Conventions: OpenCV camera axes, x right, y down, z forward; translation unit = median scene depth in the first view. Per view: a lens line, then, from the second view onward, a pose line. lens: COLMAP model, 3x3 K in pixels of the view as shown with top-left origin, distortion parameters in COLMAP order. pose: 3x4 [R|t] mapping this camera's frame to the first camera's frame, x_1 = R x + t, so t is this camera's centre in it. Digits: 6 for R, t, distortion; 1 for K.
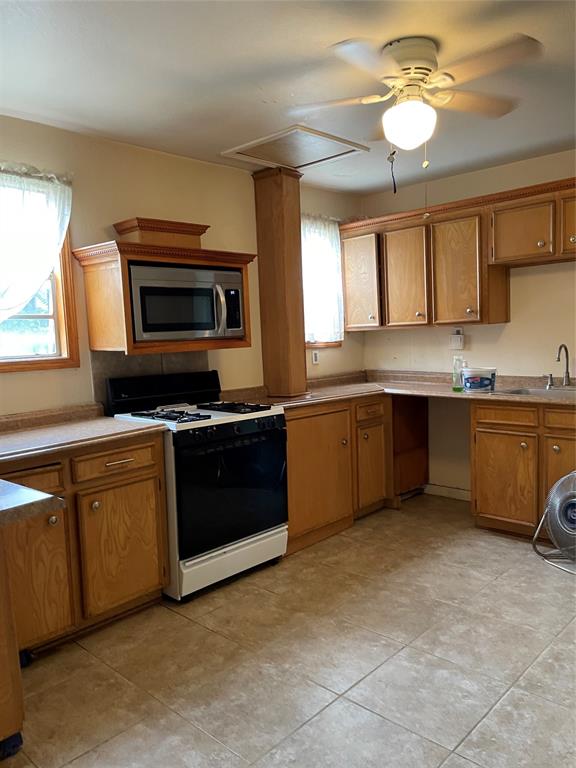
lens RADIAL K [[586.0, 0, 293.1], [0, 586.0, 381.9], [0, 0, 1]] dist [0.083739, -0.114466]
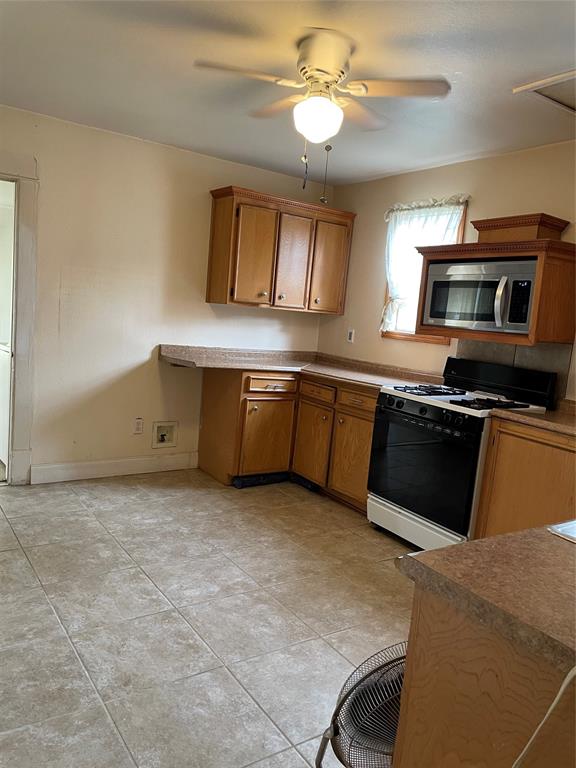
lens RADIAL K [[586.0, 0, 293.1], [0, 586.0, 381.9], [0, 0, 1]] dist [0.083739, -0.114466]
pose [[-0.216756, 0.139982, -0.966138, 1.168577], [-0.166869, 0.969788, 0.177948, -0.144709], [0.961858, 0.199789, -0.186849, 1.138242]]
